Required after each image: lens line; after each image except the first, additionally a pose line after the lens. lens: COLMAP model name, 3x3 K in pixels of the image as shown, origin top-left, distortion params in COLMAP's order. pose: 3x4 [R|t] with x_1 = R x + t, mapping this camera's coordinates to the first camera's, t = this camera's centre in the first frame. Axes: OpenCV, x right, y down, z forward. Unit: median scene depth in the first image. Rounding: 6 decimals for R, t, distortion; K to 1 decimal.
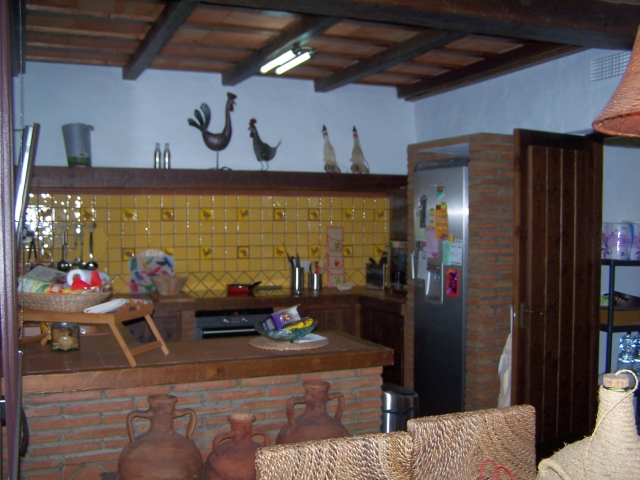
lens RADIAL K [[710.1, 0, 300.7], [0, 710.1, 243.1], [0, 0, 1]] dist [-0.197919, 0.330633]
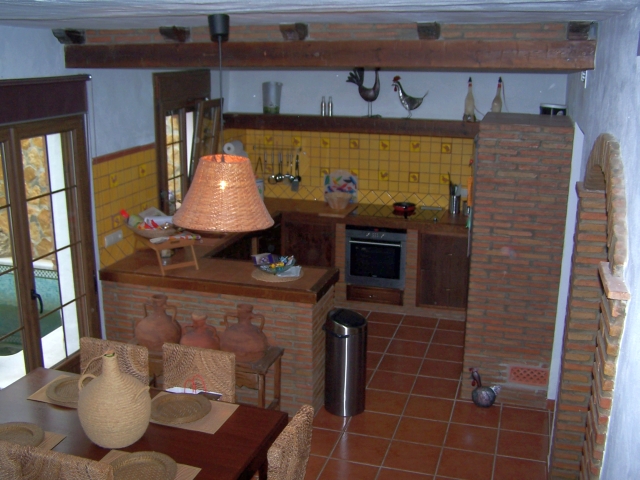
lens RADIAL K [[710.1, 0, 300.7], [0, 710.1, 243.1], [0, 0, 1]] dist [-0.197919, 0.330633]
pose [[0.771591, 0.165749, -0.614146, 0.620180], [-0.019464, 0.971157, 0.237647, -0.188234], [0.635821, -0.171412, 0.752562, -0.068413]]
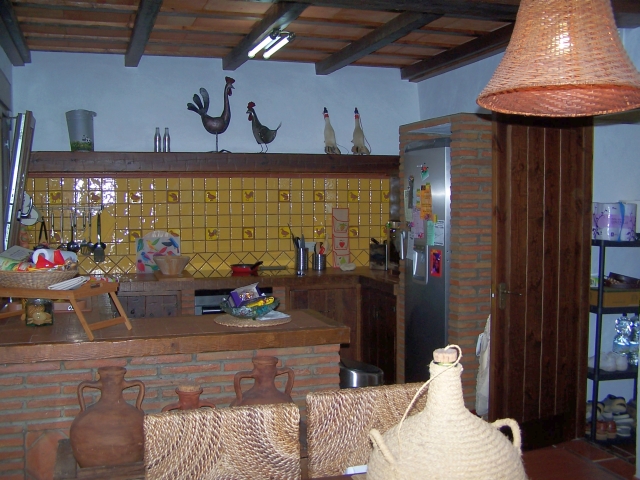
lens RADIAL K [[710.1, 0, 300.7], [0, 710.1, 243.1], [0, 0, 1]] dist [-0.197919, 0.330633]
pose [[0.996645, -0.000334, -0.081848, 0.090198], [0.002435, 0.999670, 0.025564, 0.001556], [0.081812, -0.025678, 0.996317, -0.013855]]
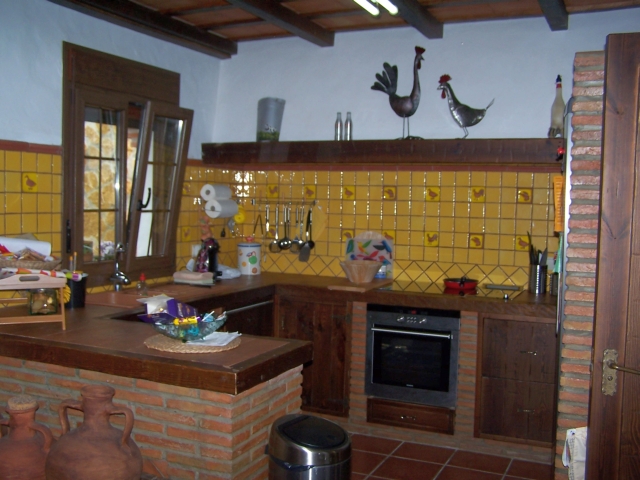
lens RADIAL K [[710.1, 0, 300.7], [0, 710.1, 243.1], [0, 0, 1]] dist [-0.197919, 0.330633]
pose [[0.680692, 0.057889, -0.730279, 0.432905], [-0.043646, 0.998307, 0.038453, -0.007799], [0.731269, 0.005699, 0.682066, 0.348129]]
